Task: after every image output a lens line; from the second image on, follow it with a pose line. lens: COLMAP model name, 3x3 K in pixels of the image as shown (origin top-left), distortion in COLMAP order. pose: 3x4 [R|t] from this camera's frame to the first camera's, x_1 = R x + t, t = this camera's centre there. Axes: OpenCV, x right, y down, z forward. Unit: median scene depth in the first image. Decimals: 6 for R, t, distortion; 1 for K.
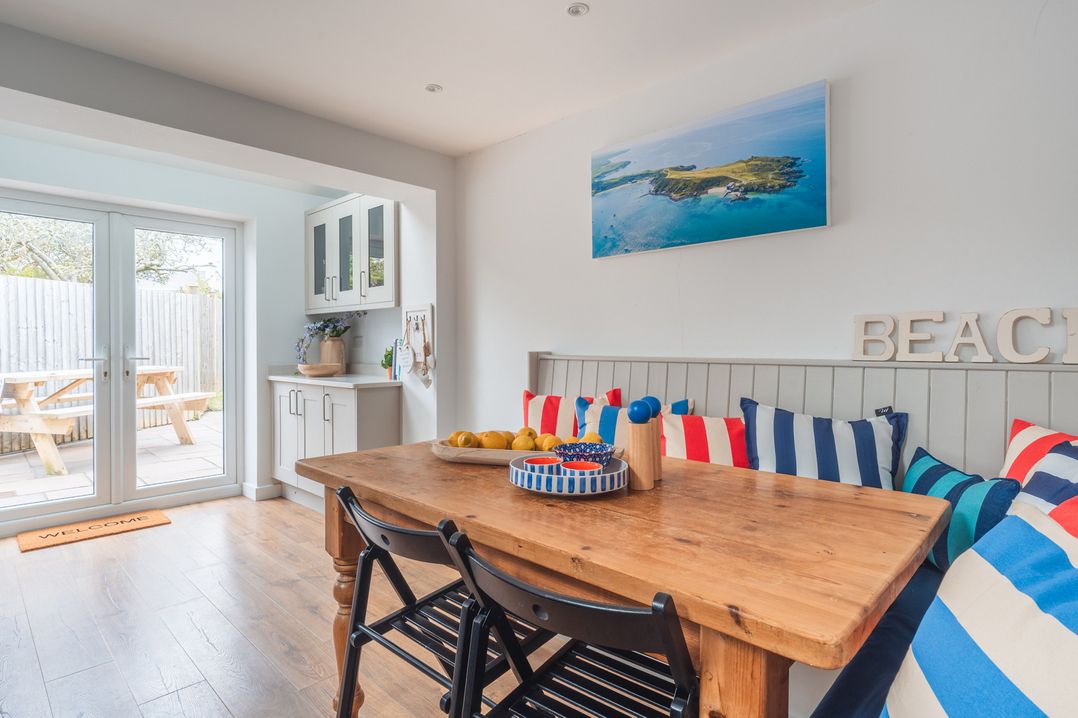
lens RADIAL K [[565.2, 0, 539.0], [0, 565.2, 359.0], [0, 0, 1]] dist [-0.004215, -0.000052]
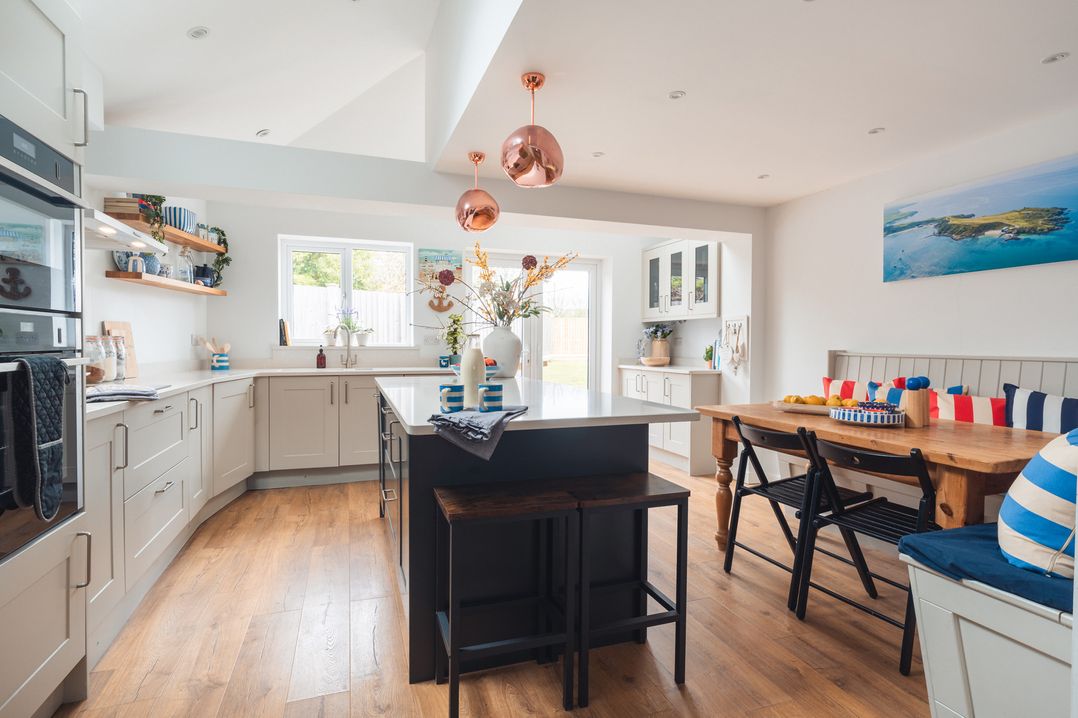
lens RADIAL K [[545.9, 0, 539.0], [0, 545.9, 359.0], [0, 0, 1]] dist [0.005163, 0.000527]
pose [[0.895383, 0.018204, -0.444925, -0.068024], [-0.016682, 0.999834, 0.007338, 0.013782], [0.444984, 0.000852, 0.895538, -0.645374]]
